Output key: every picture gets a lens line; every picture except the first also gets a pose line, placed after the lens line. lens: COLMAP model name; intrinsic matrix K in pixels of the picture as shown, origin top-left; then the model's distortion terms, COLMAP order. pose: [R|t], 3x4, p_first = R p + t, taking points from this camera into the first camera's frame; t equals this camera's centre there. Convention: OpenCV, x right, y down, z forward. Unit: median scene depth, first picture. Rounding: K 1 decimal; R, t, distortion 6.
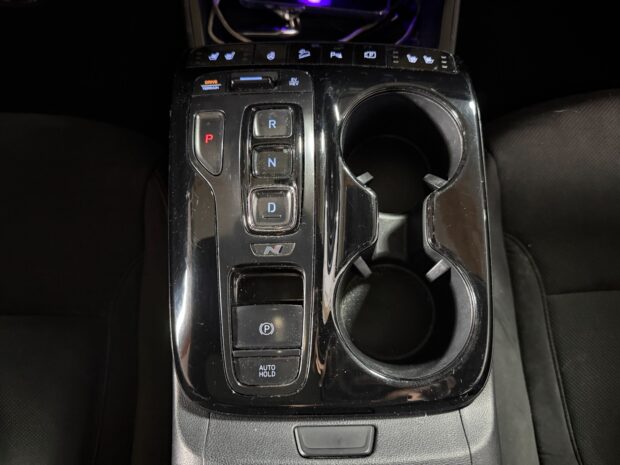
lens RADIAL K [[443.6, 0, 316.3], [0, 443.6, 233.6], [0, 0, 1]] dist [0.001750, -0.012900]
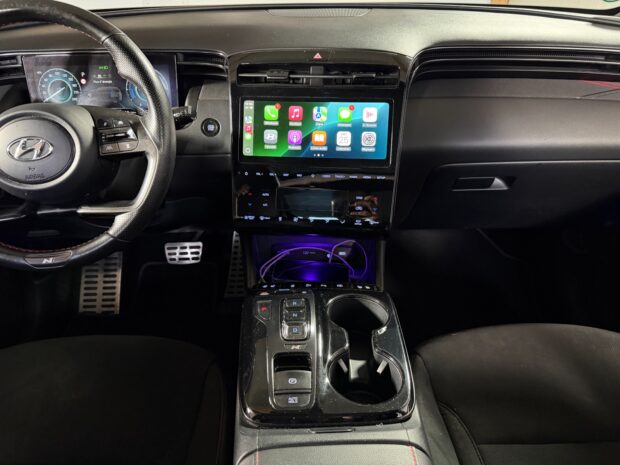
lens RADIAL K [[443.6, 0, 308.2], [0, 443.6, 232.6], [0, 0, 1]] dist [0.001750, -0.012900]
pose [[0.999819, 0.004259, 0.018535, -0.067515], [0.010235, 0.700950, -0.713137, 0.918057], [-0.016029, 0.713198, 0.700779, -0.648687]]
